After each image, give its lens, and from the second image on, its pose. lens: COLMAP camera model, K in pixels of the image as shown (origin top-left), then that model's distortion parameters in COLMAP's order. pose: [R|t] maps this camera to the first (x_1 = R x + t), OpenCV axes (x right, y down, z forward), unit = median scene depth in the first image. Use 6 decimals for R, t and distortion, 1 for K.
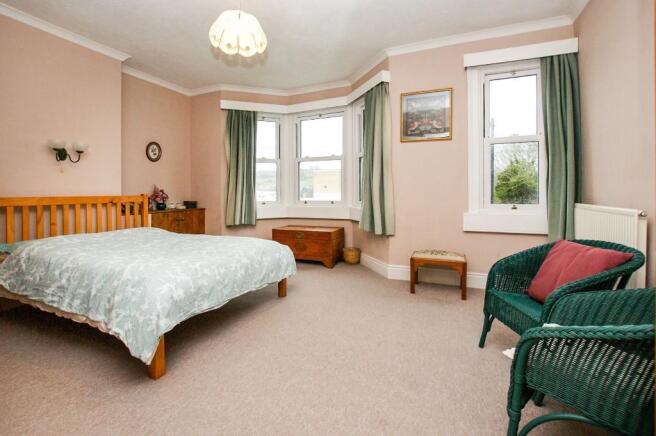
lens RADIAL K [[294.4, 0, 323.9], [0, 294.4, 193.7], [0, 0, 1]] dist [-0.016606, -0.000217]
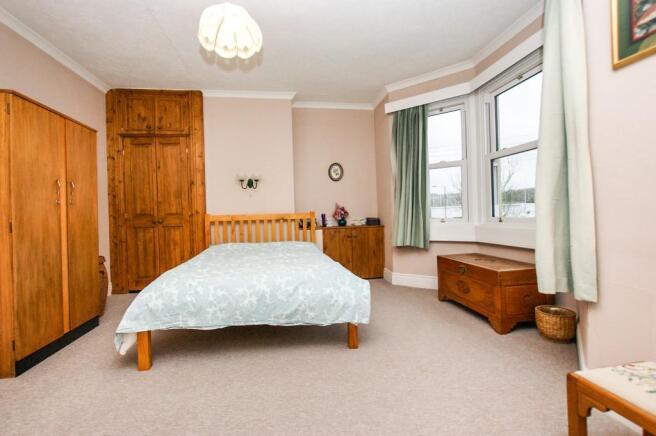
lens RADIAL K [[294.4, 0, 328.2], [0, 294.4, 215.9], [0, 0, 1]] dist [-0.016606, -0.000217]
pose [[0.544755, 0.000773, -0.838595, 0.315245], [0.019266, 0.999724, 0.013437, 0.003630], [0.838374, -0.023476, 0.544590, 0.382832]]
